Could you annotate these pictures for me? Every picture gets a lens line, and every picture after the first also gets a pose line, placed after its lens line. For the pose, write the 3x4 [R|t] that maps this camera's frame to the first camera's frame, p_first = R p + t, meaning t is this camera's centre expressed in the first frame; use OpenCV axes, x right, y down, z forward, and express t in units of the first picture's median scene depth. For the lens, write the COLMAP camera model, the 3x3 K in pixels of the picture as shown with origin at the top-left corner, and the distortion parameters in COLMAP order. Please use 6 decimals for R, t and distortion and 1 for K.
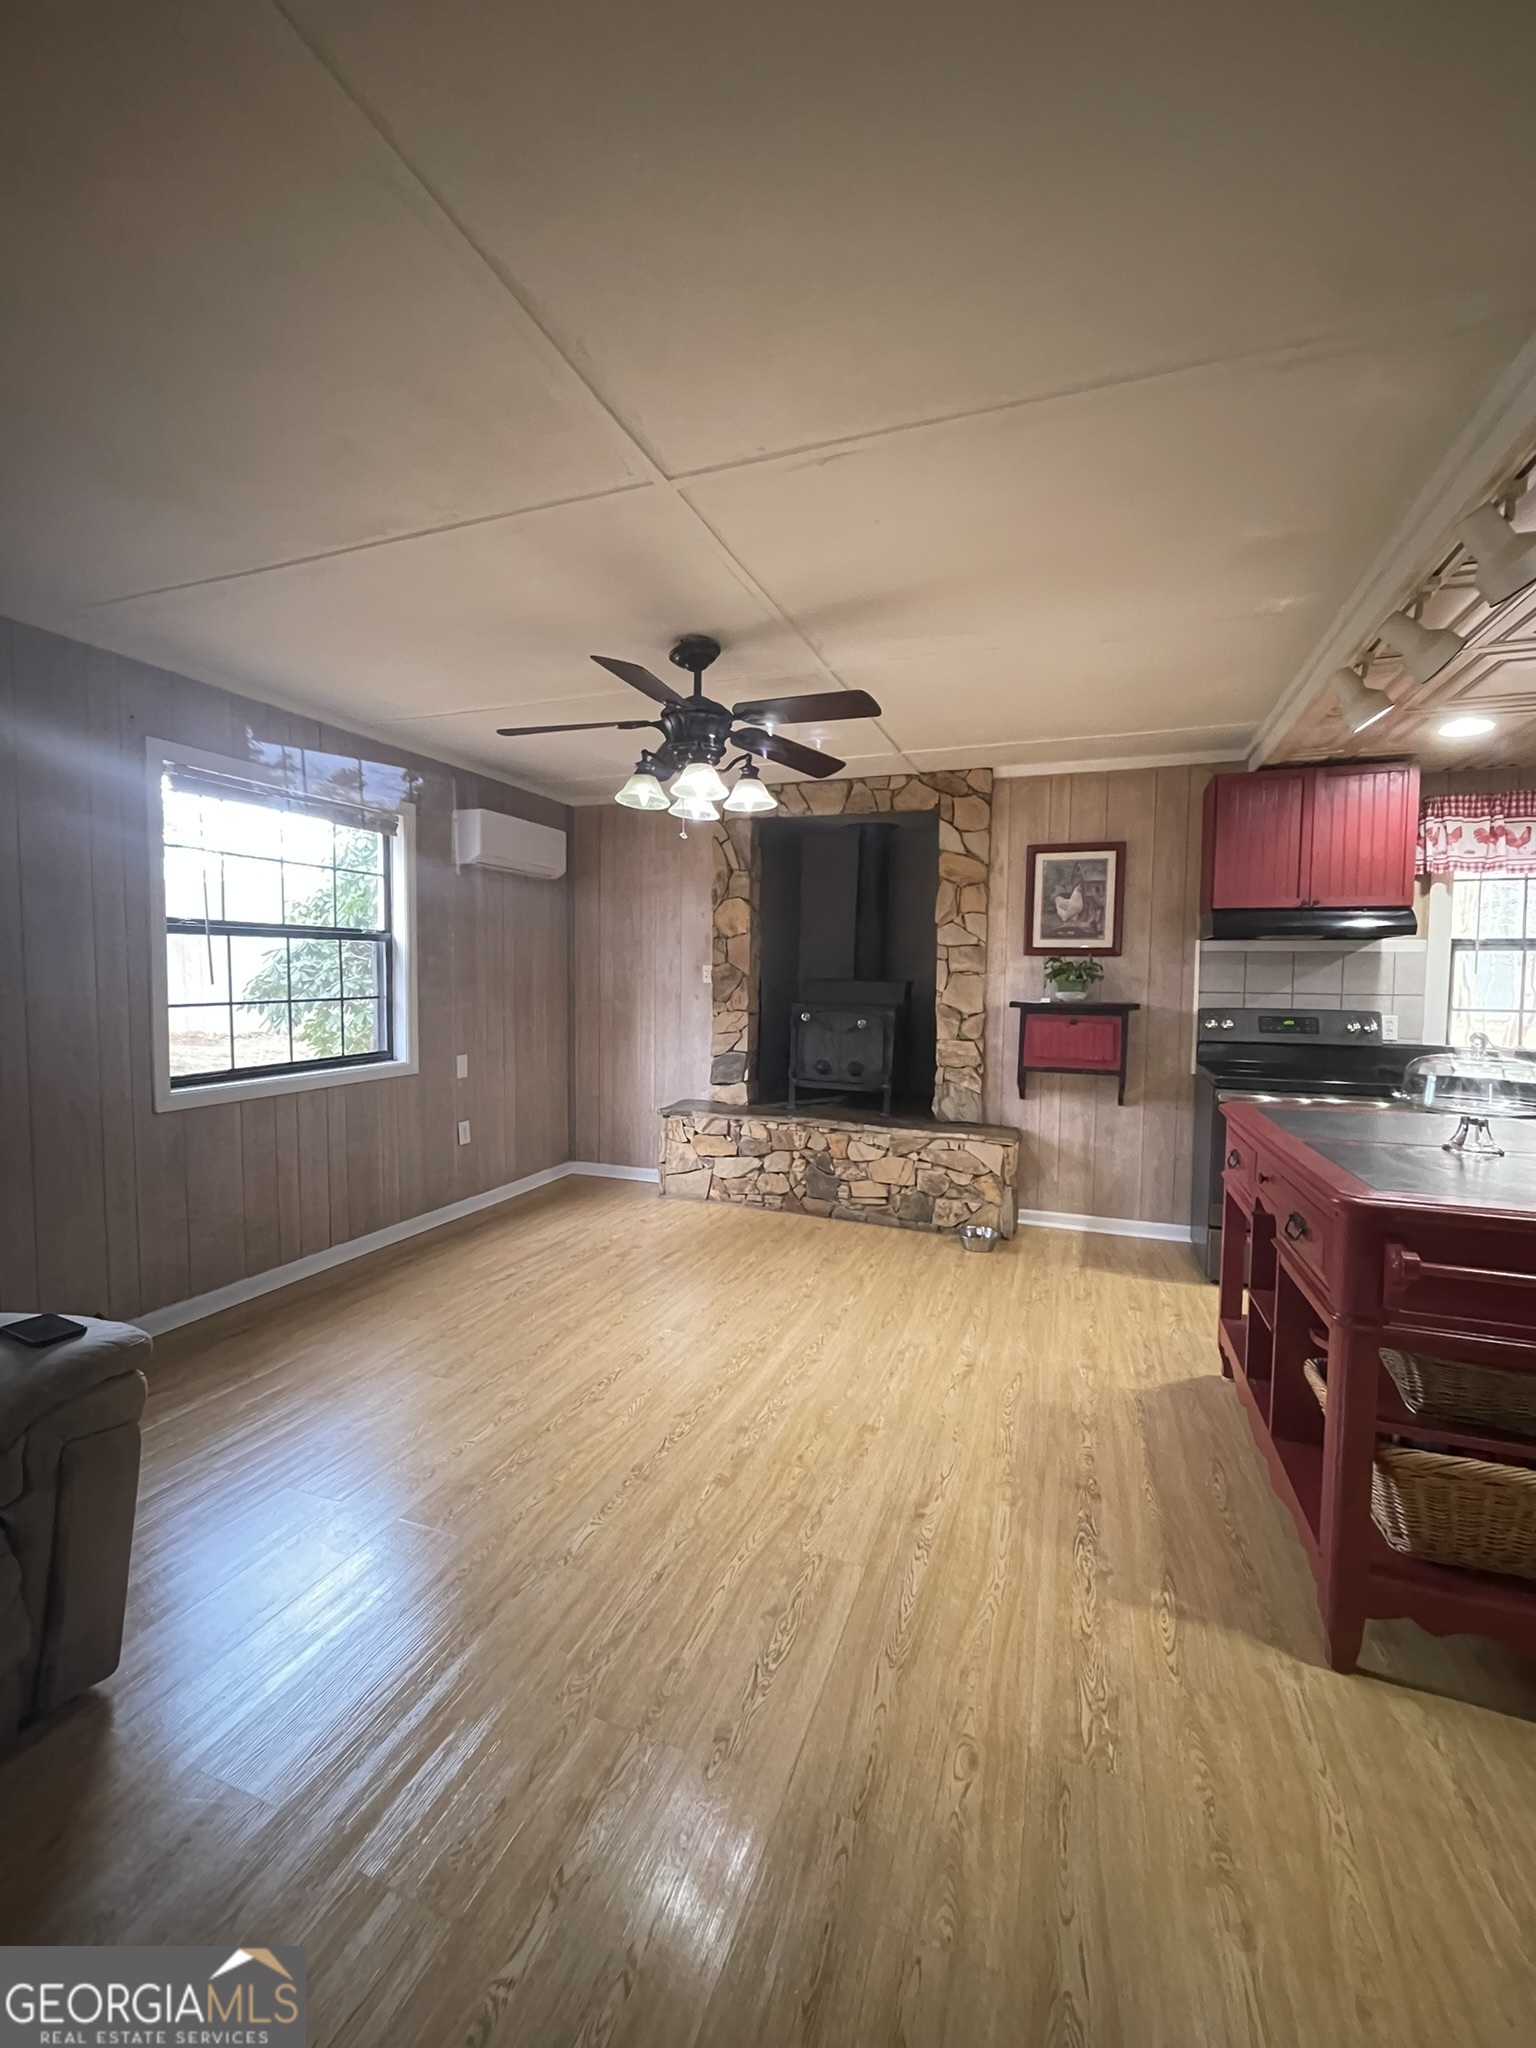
lens RADIAL K [[823.9, 0, 767.8], [0, 823.9, 1016.6], [0, 0, 1]] dist [-0.000811, -0.002044]
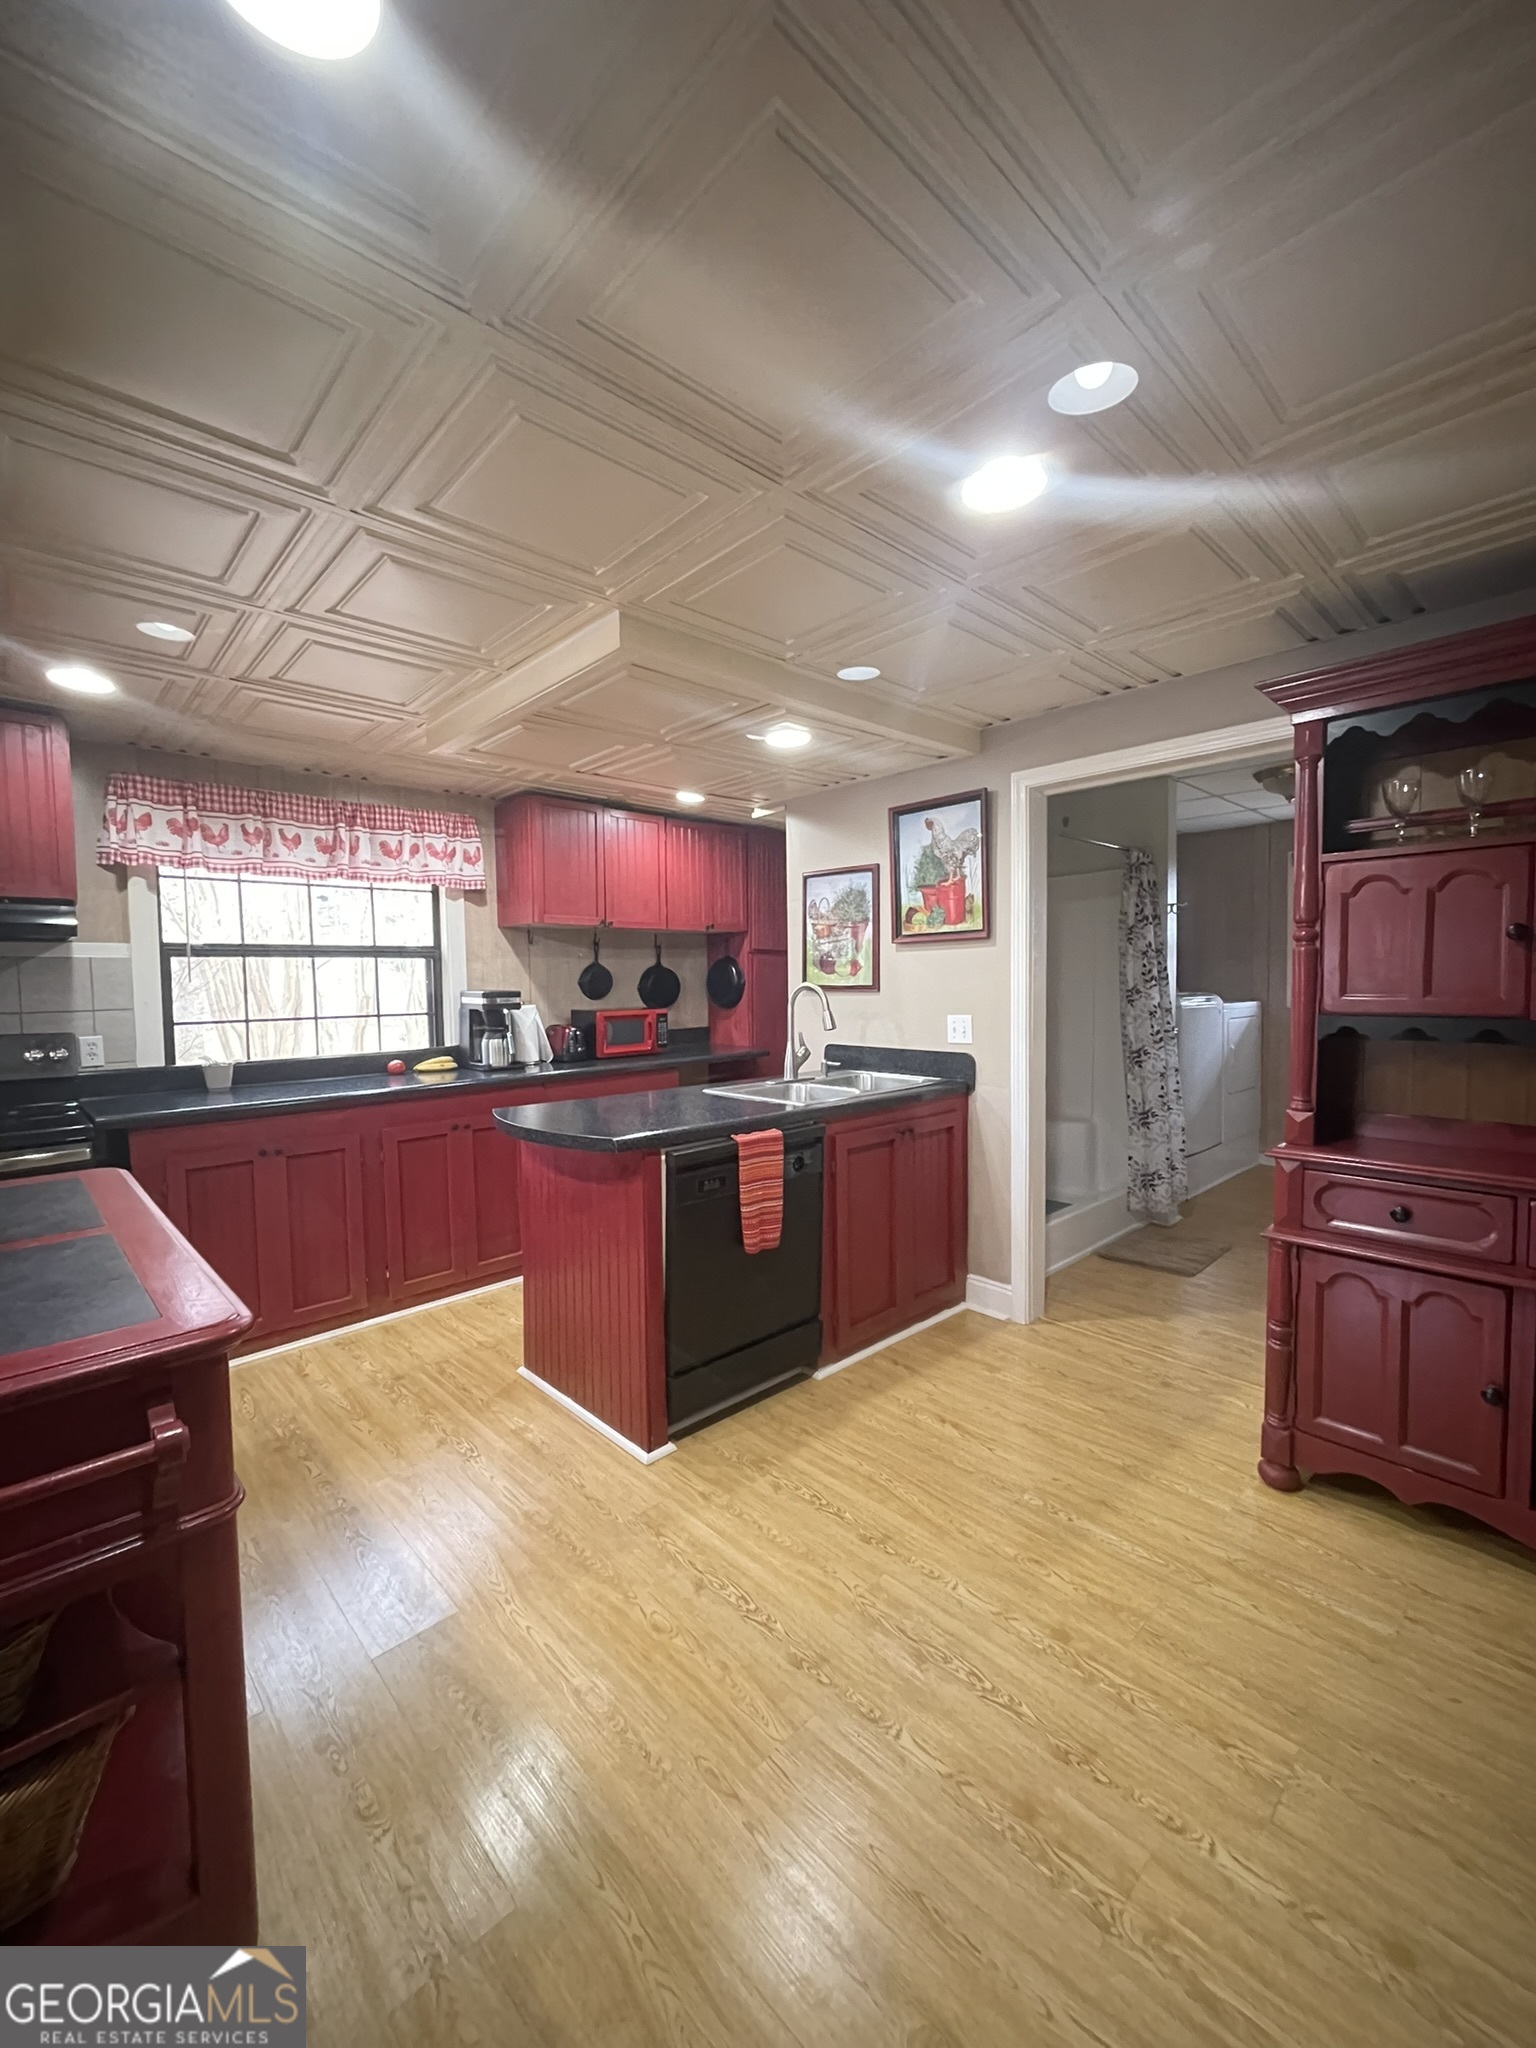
lens RADIAL K [[823.9, 0, 776.4], [0, 823.9, 1018.1], [0, 0, 1]] dist [-0.000811, -0.002044]
pose [[0.428936, -0.060137, 0.901331, 0.382523], [0.065713, 0.997215, 0.035262, -0.004324], [-0.900942, 0.044104, 0.431693, 0.051452]]
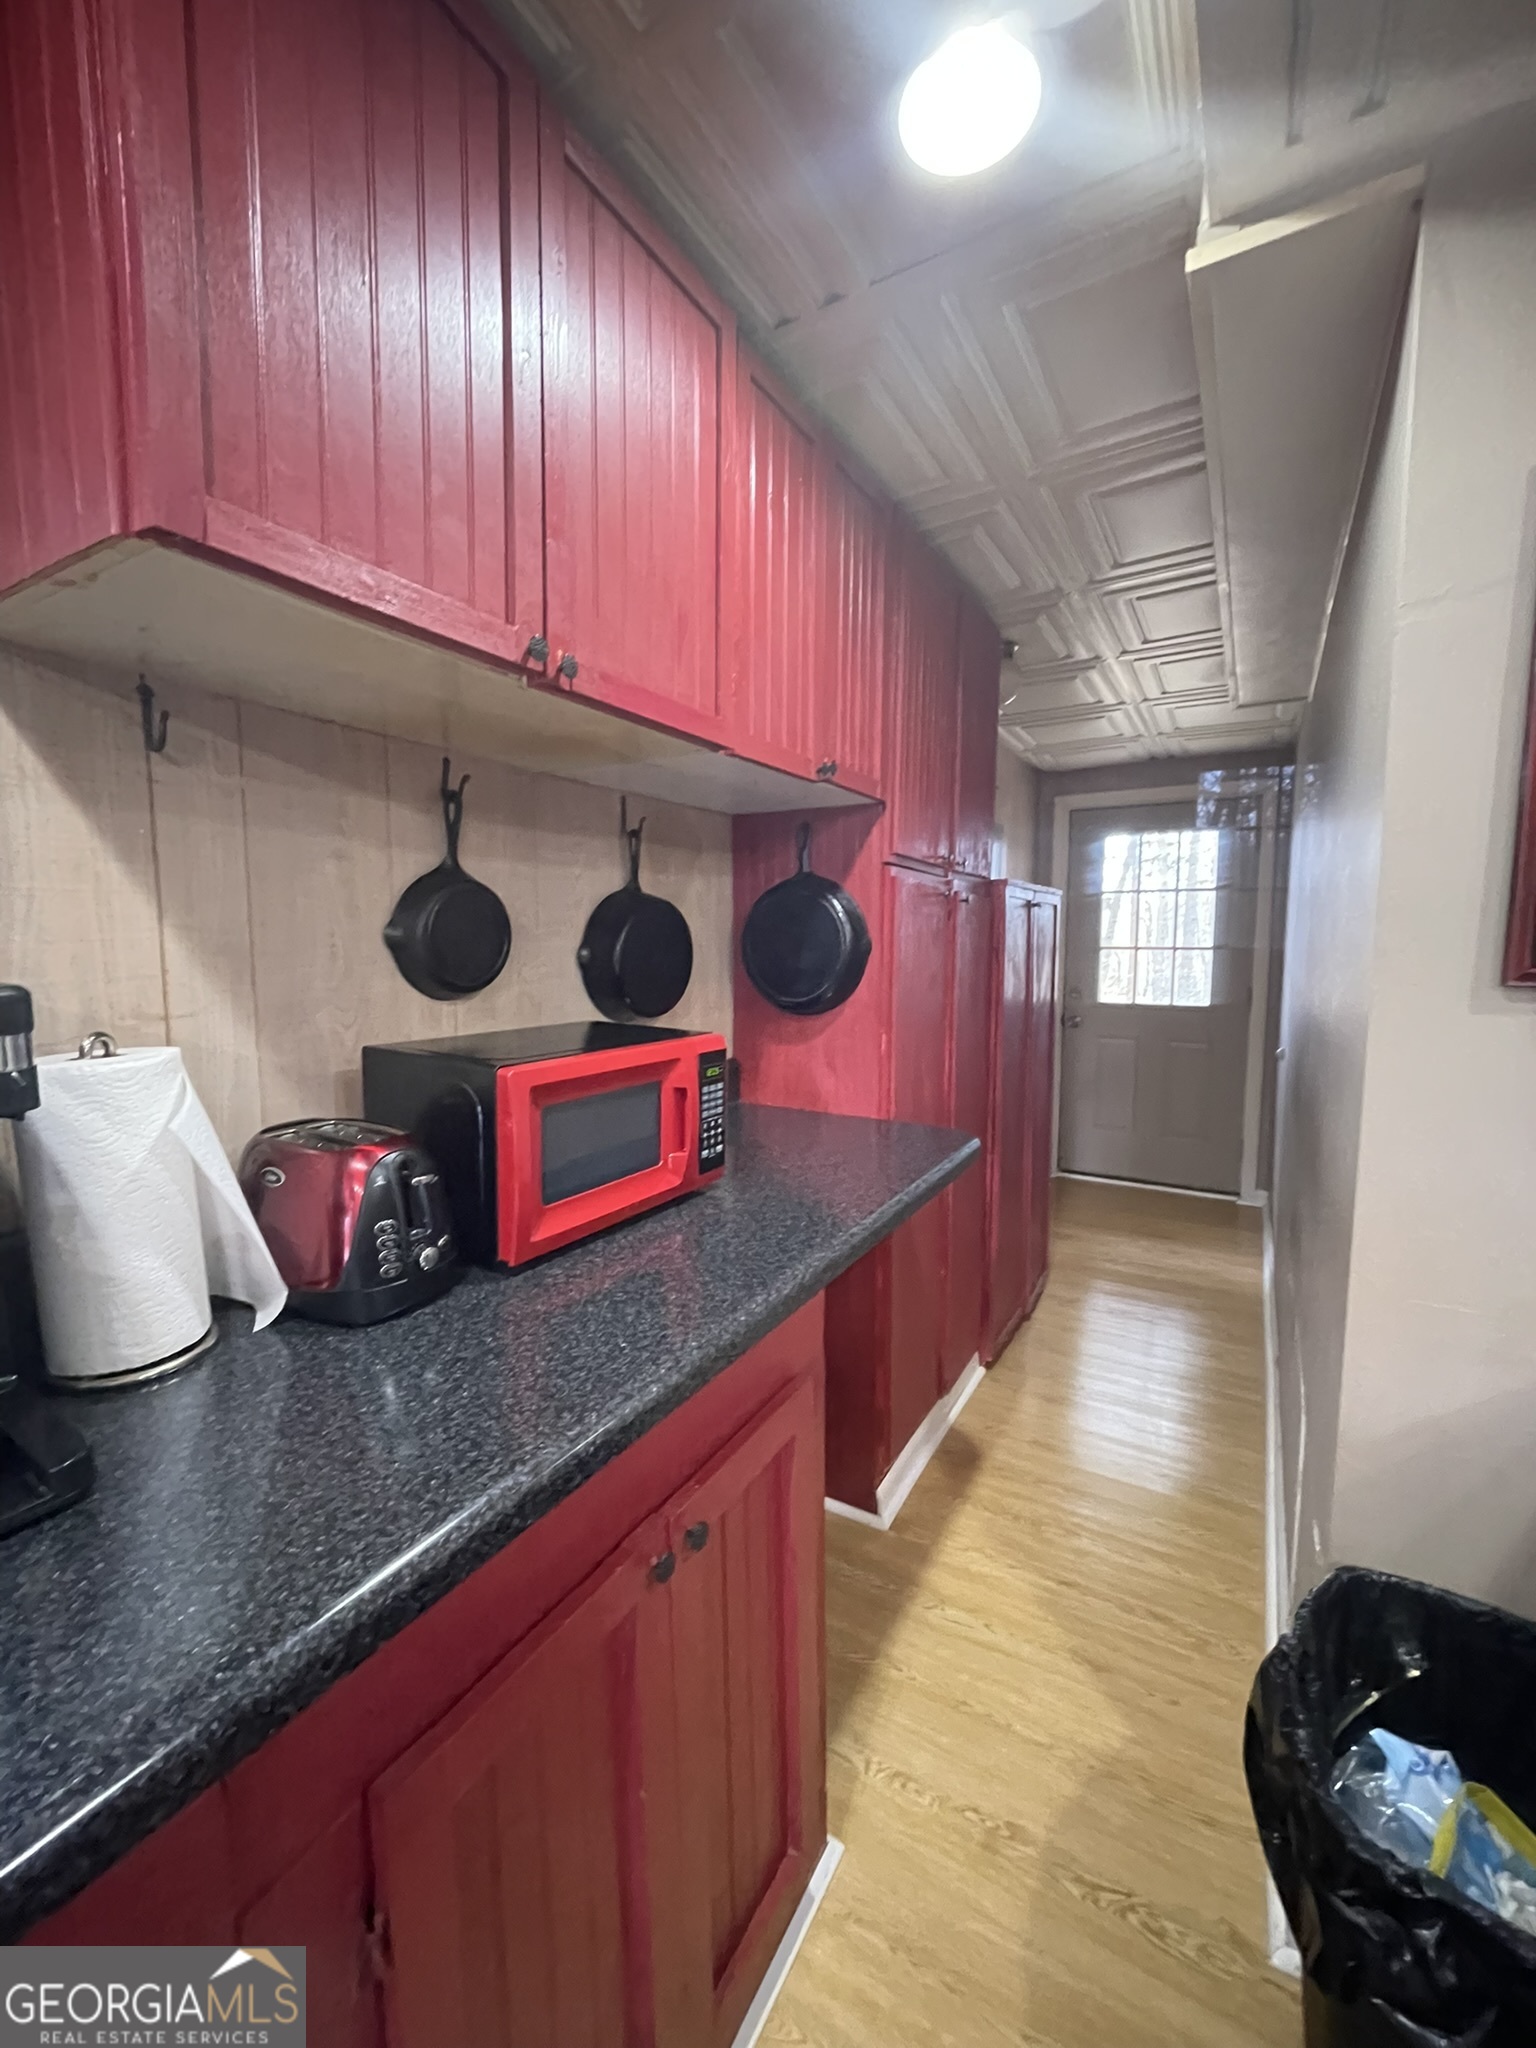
lens RADIAL K [[823.9, 0, 768.4], [0, 823.9, 1016.4], [0, 0, 1]] dist [-0.000811, -0.002044]
pose [[0.169979, -0.103555, 0.979992, 1.186953], [0.048534, 0.994136, 0.096631, -0.029764], [-0.984252, 0.031137, 0.174008, 0.741452]]
